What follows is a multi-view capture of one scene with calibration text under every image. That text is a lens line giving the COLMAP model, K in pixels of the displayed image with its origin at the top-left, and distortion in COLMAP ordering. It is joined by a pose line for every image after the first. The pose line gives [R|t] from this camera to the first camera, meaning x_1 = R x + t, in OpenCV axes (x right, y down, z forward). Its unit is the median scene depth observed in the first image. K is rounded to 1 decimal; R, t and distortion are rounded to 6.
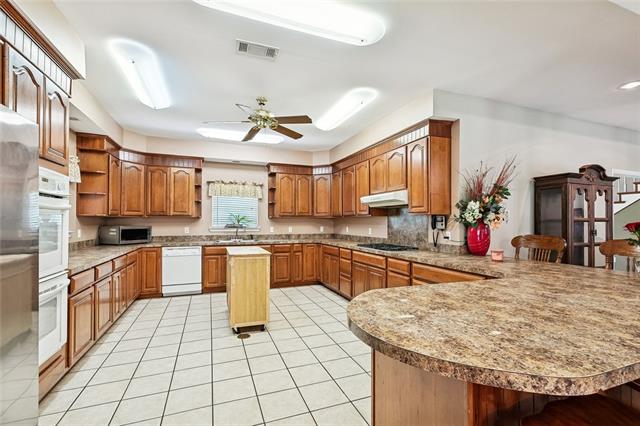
lens RADIAL K [[291.1, 0, 321.2], [0, 291.1, 218.2], [0, 0, 1]] dist [0.004107, -0.000116]
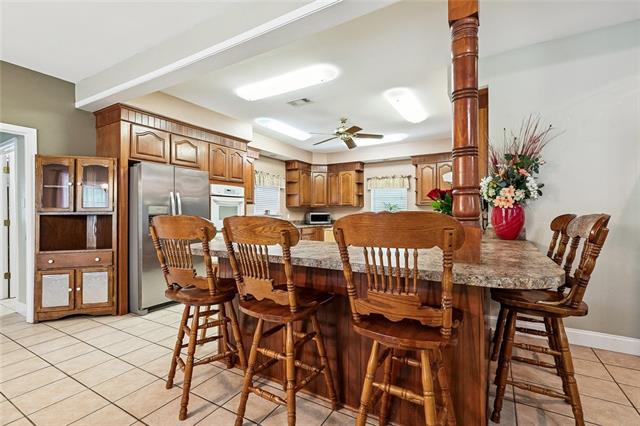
lens RADIAL K [[291.1, 0, 322.6], [0, 291.1, 213.8], [0, 0, 1]] dist [0.004107, -0.000116]
pose [[0.622490, -0.008315, -0.782583, 0.602551], [0.015513, 0.999878, 0.001715, 0.030582], [0.782474, -0.013208, 0.622543, 0.036499]]
